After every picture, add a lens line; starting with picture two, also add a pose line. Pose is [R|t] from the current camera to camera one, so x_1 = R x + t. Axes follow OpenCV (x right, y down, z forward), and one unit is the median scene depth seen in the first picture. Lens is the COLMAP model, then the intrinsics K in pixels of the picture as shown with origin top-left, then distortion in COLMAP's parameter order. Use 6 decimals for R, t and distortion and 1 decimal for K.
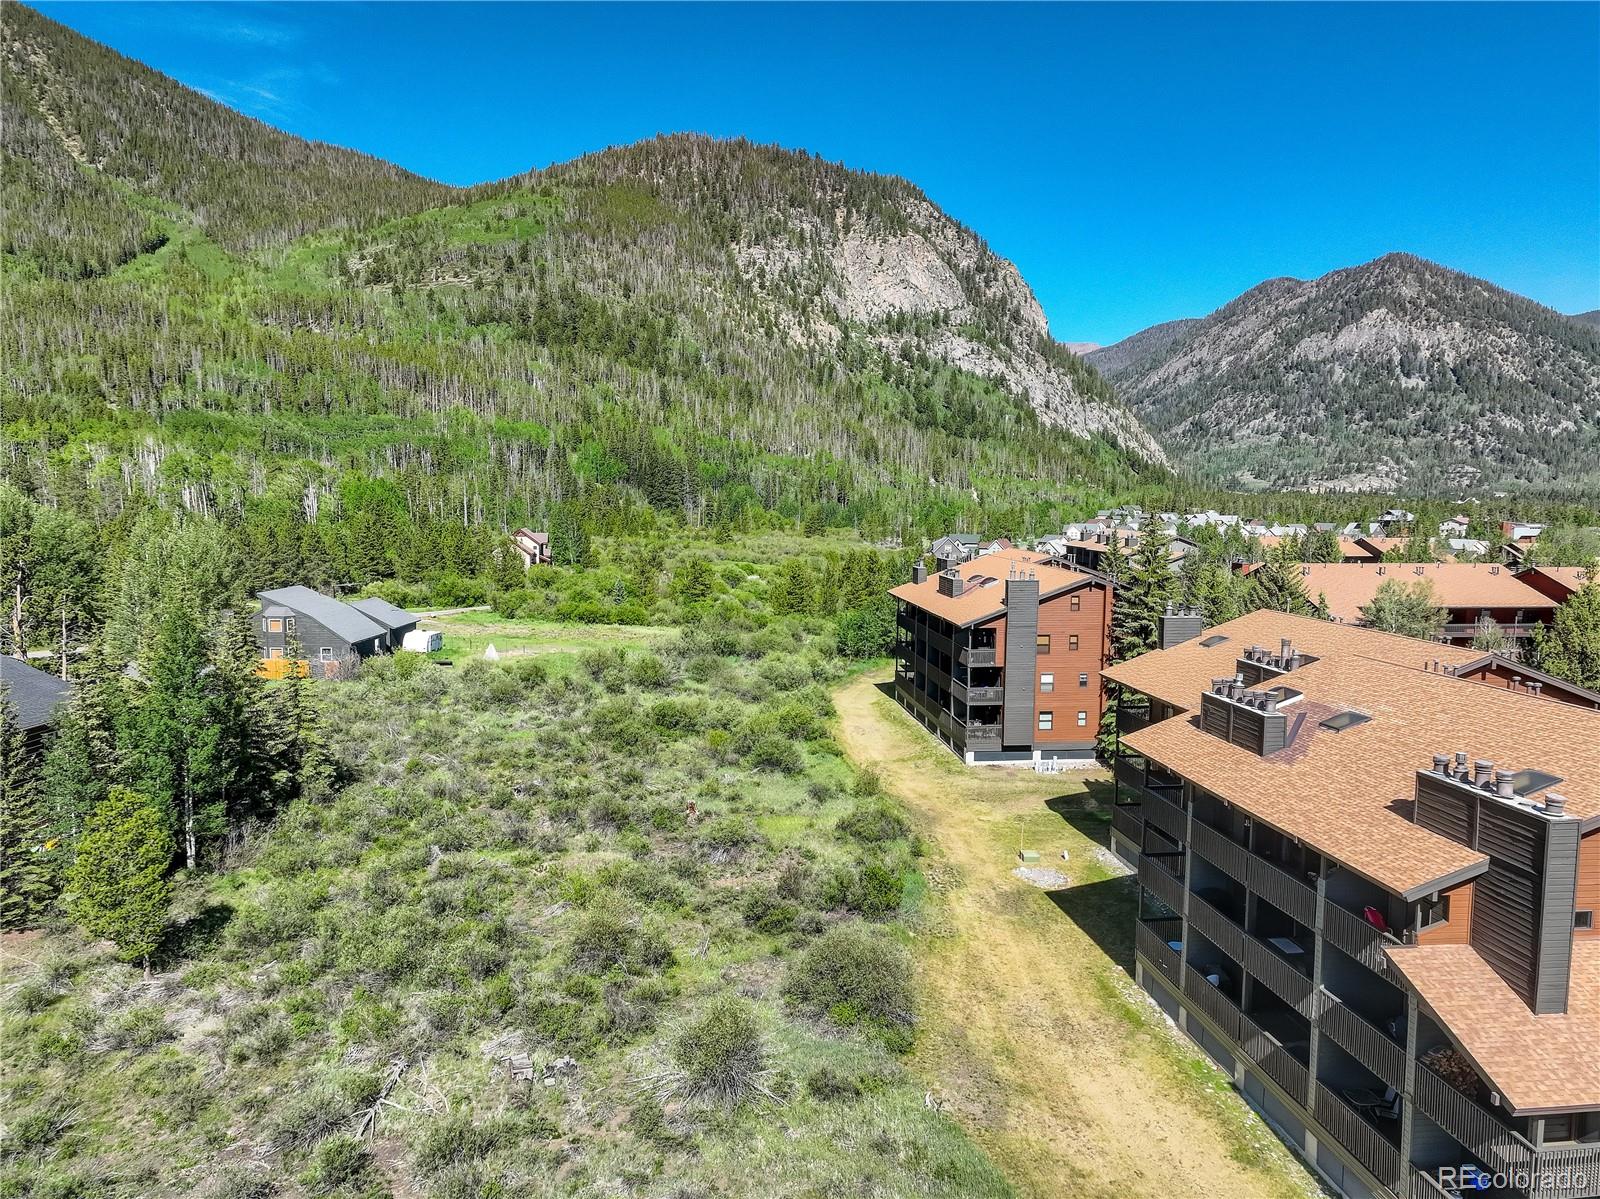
lens RADIAL K [[1132.1, 0, 800.0], [0, 1132.1, 599.5], [0, 0, 1]] dist [0.001979, 0.041455]
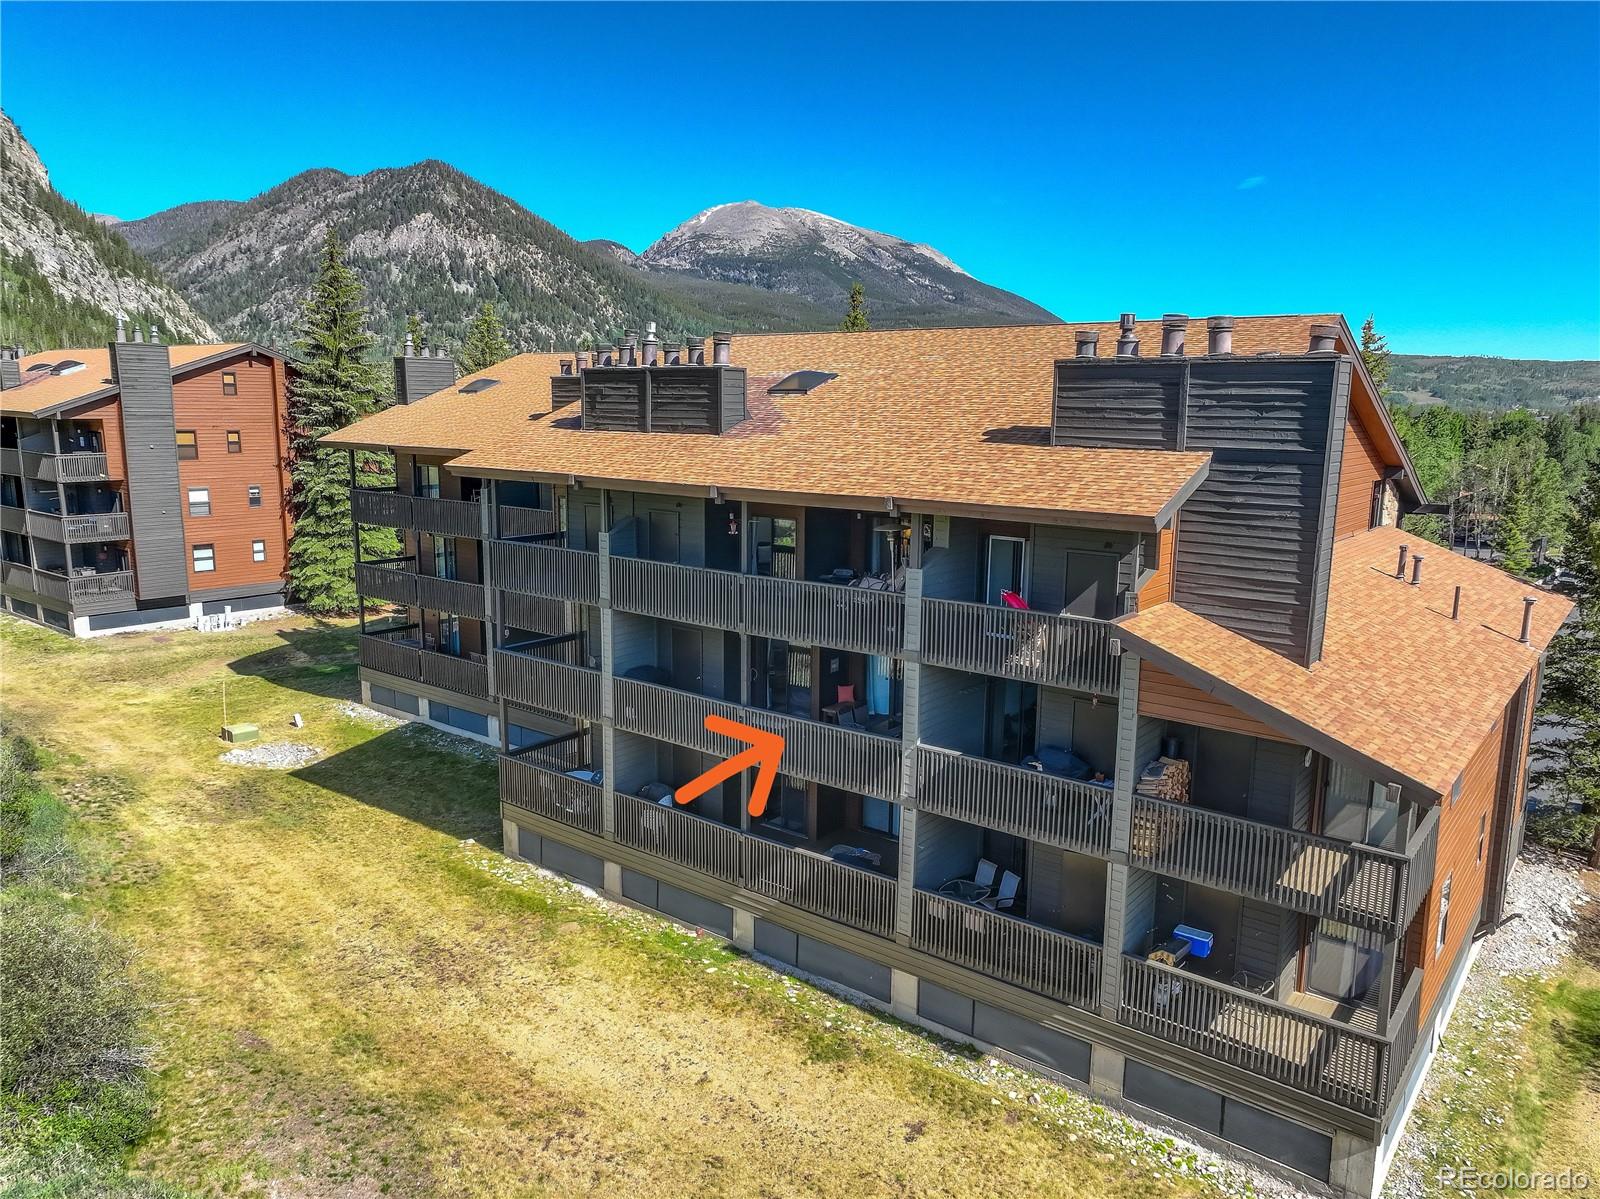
lens RADIAL K [[1132.1, 0, 800.0], [0, 1132.1, 599.5], [0, 0, 1]] dist [0.001979, 0.041455]
pose [[0.714856, -0.121672, 0.688605, -0.001437], [0.065338, 0.992060, 0.107462, 0.081488], [-0.696213, -0.031828, 0.717130, 0.255592]]
